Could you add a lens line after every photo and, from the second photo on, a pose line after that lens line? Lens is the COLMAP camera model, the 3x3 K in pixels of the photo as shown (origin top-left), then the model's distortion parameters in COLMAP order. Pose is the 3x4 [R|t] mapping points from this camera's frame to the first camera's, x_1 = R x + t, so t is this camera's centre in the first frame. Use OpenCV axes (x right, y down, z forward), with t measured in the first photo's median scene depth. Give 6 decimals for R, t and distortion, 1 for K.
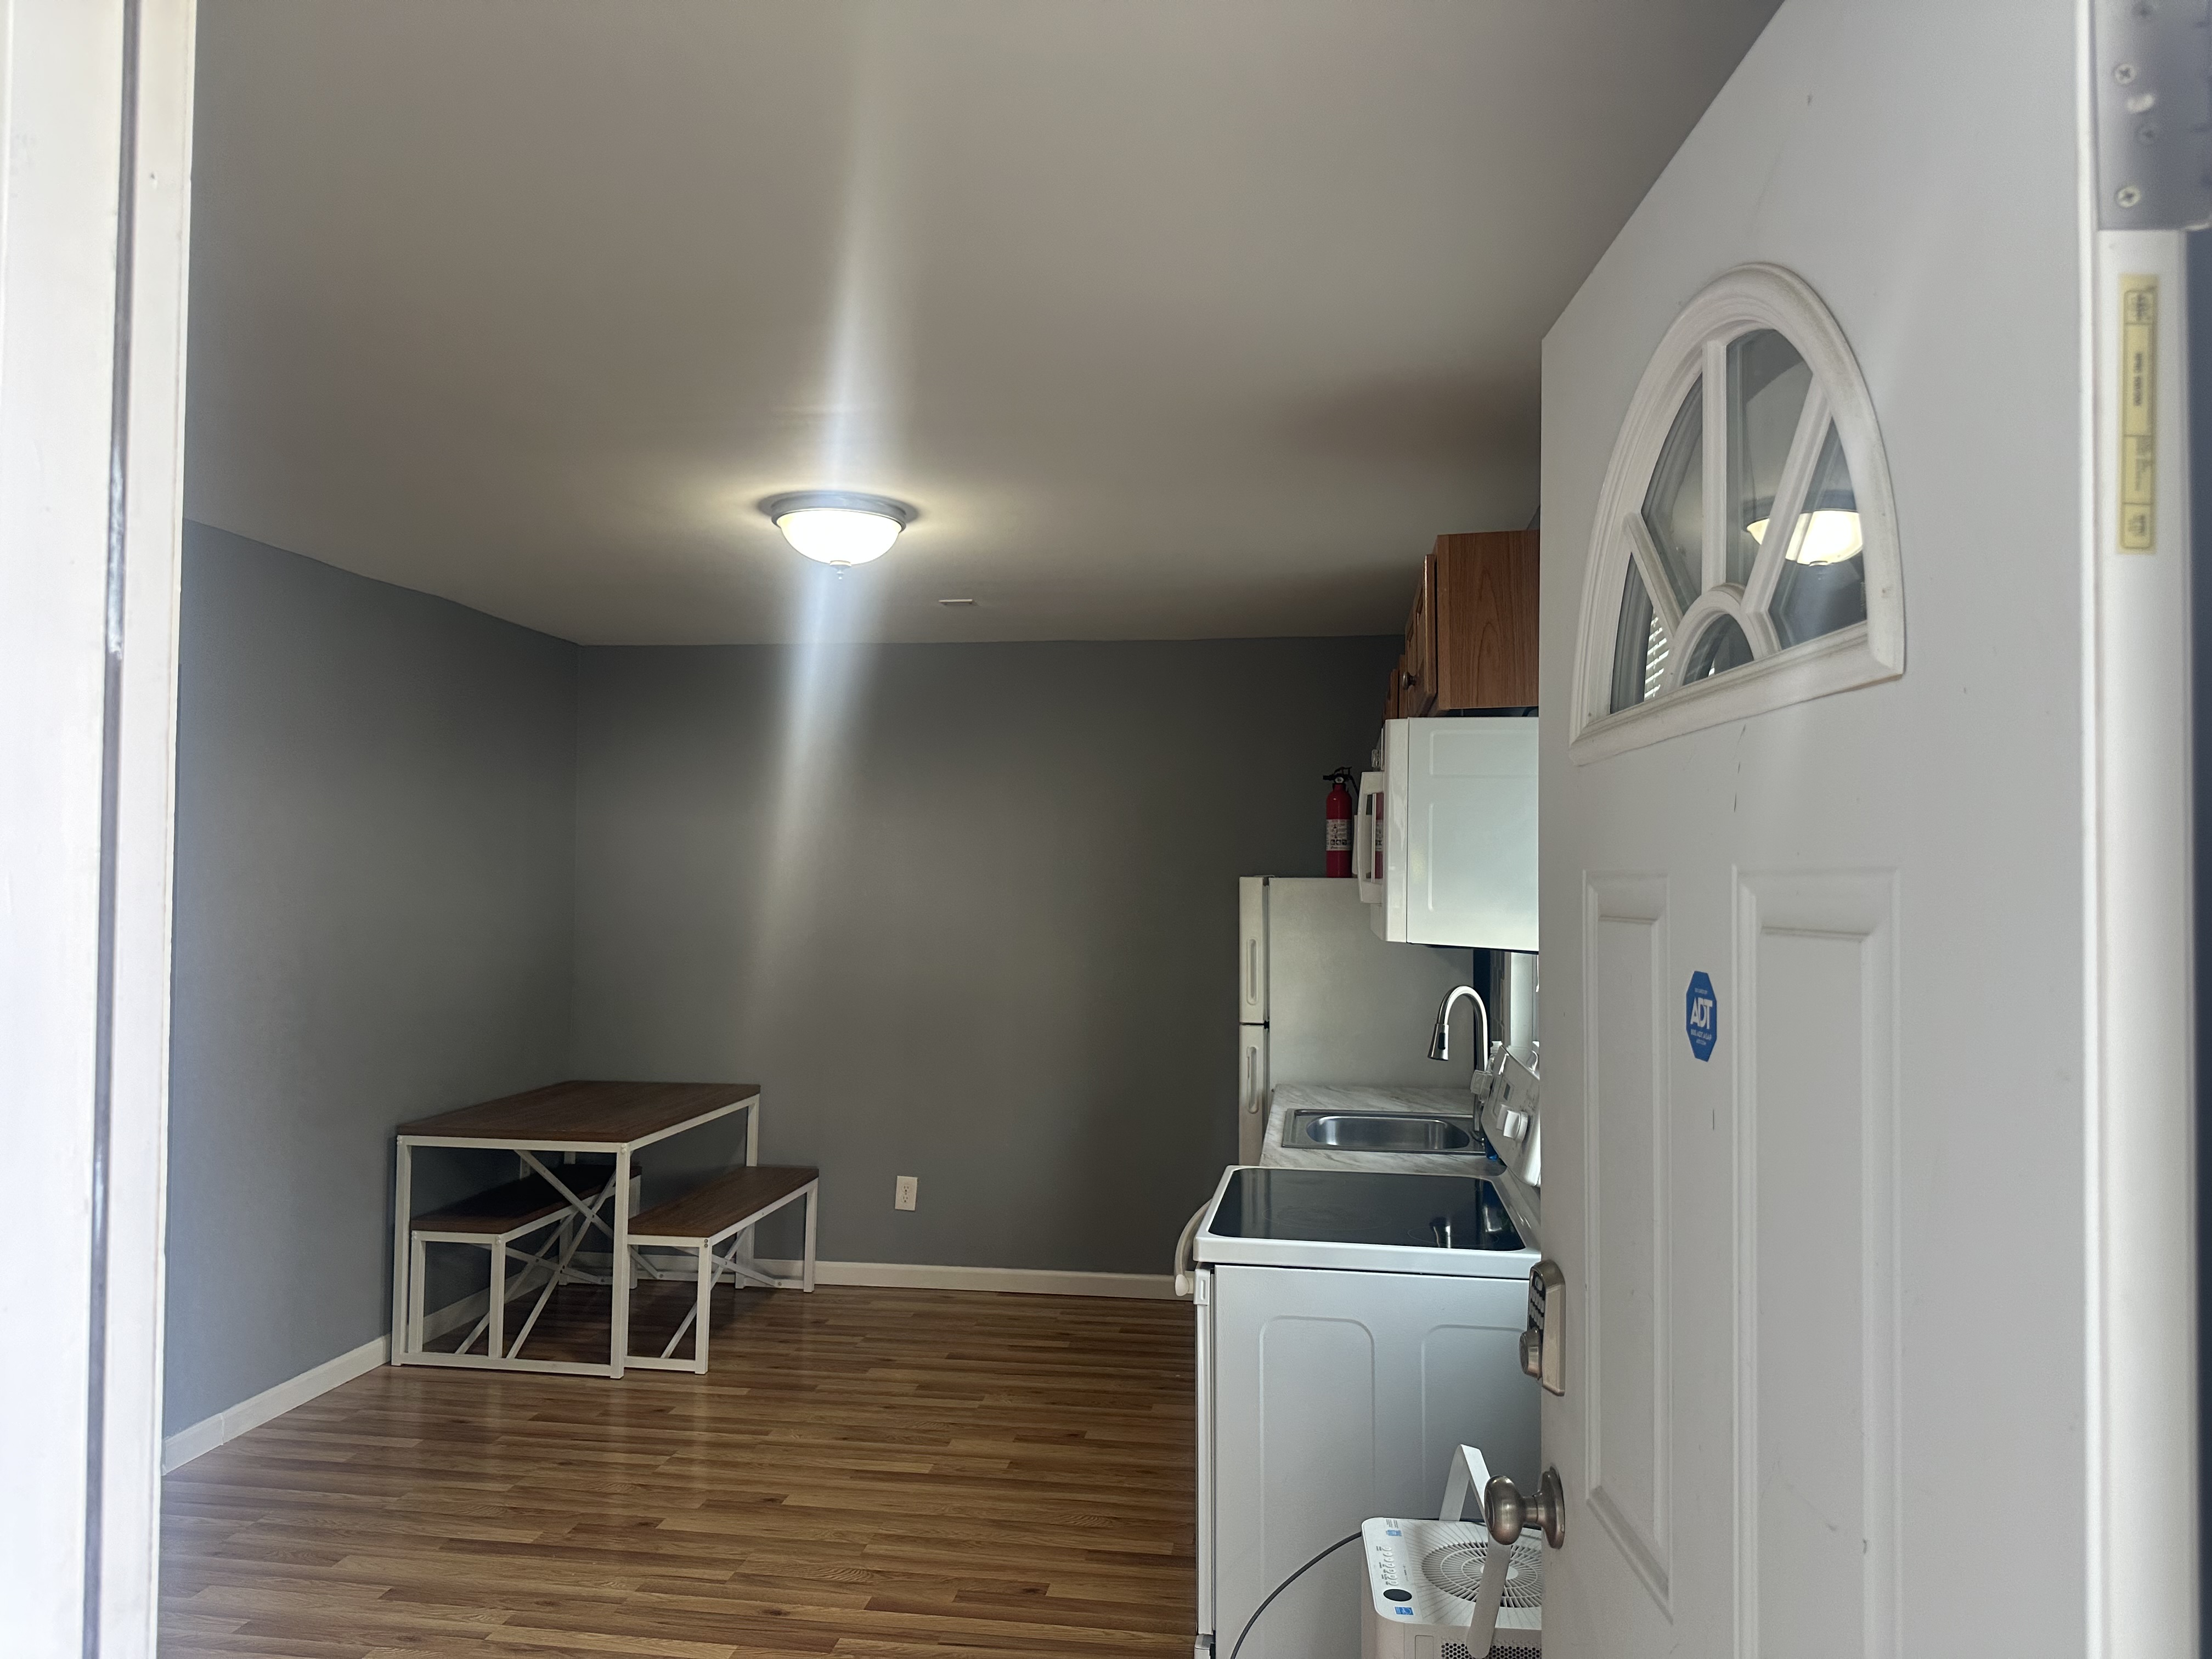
lens RADIAL K [[1570.9, 0, 1104.5], [0, 1570.9, 831.4], [0, 0, 1]] dist [0.017404, -0.000530]
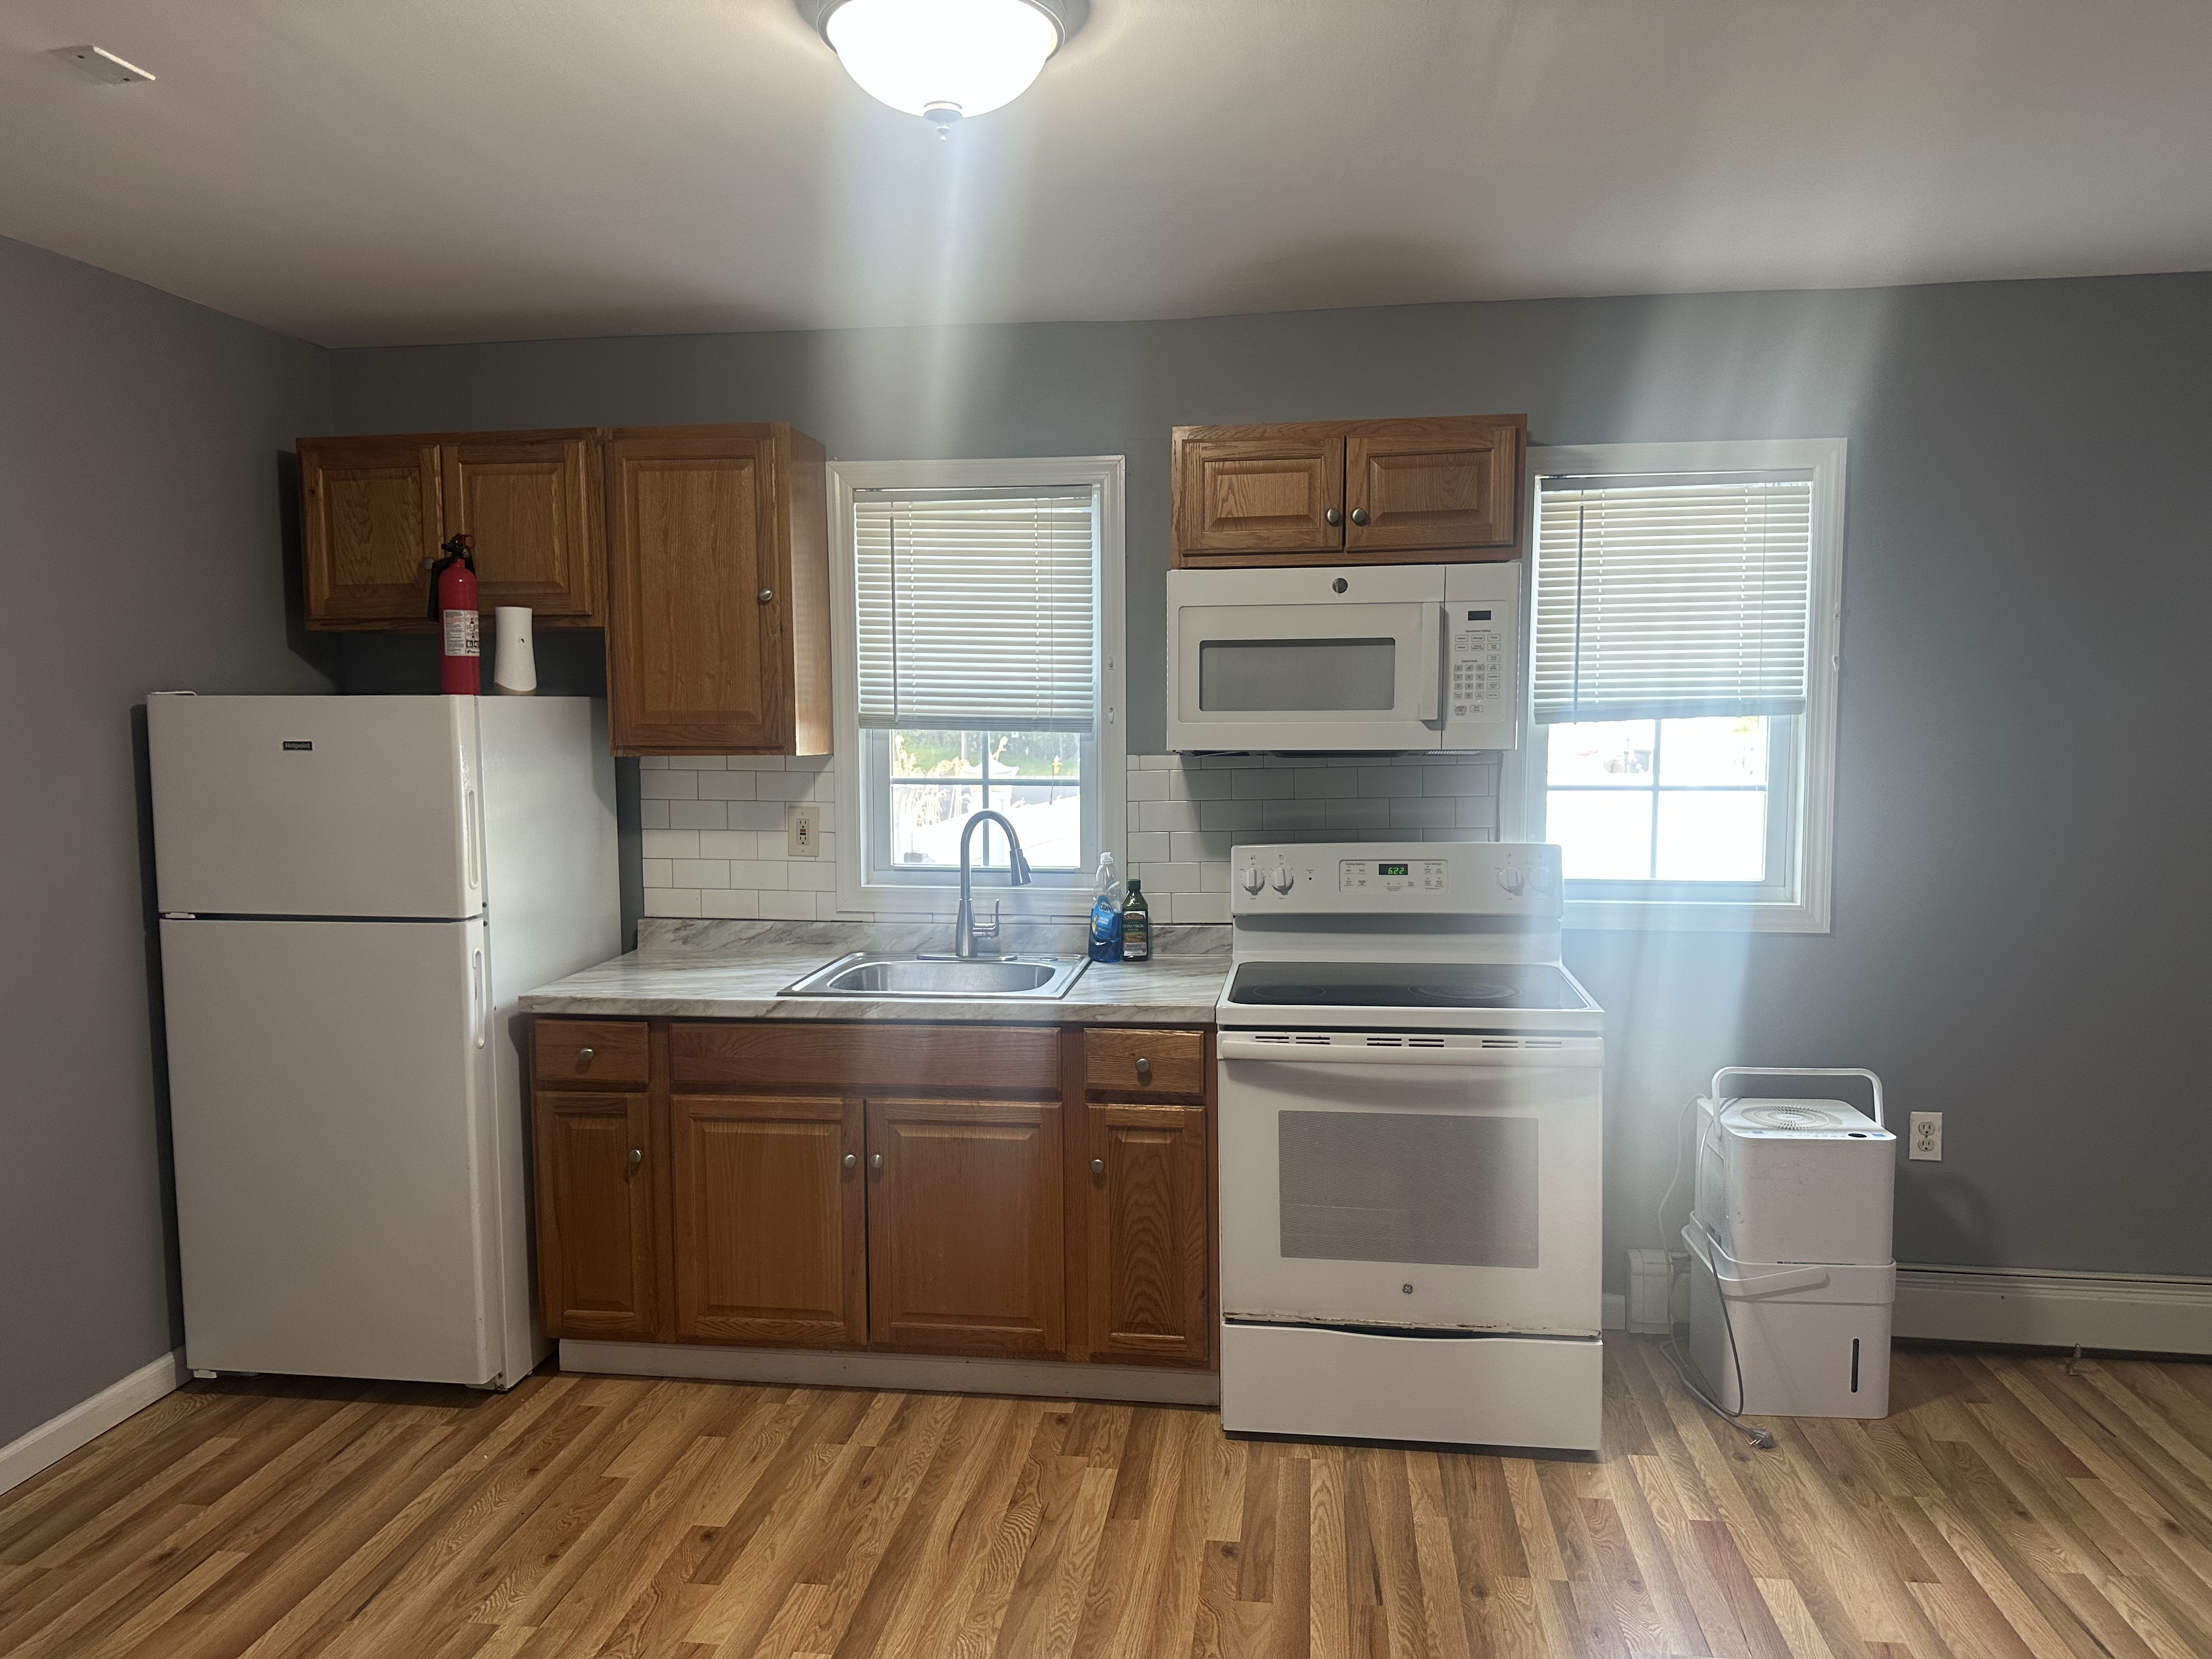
lens RADIAL K [[1570.9, 0, 1106.8], [0, 1570.9, 834.2], [0, 0, 1]] dist [0.017404, -0.000530]
pose [[-0.001347, -0.087769, 0.996140, -0.598229], [-0.023894, 0.995859, 0.087712, 0.022544], [-0.999714, -0.023684, -0.003438, 0.763175]]
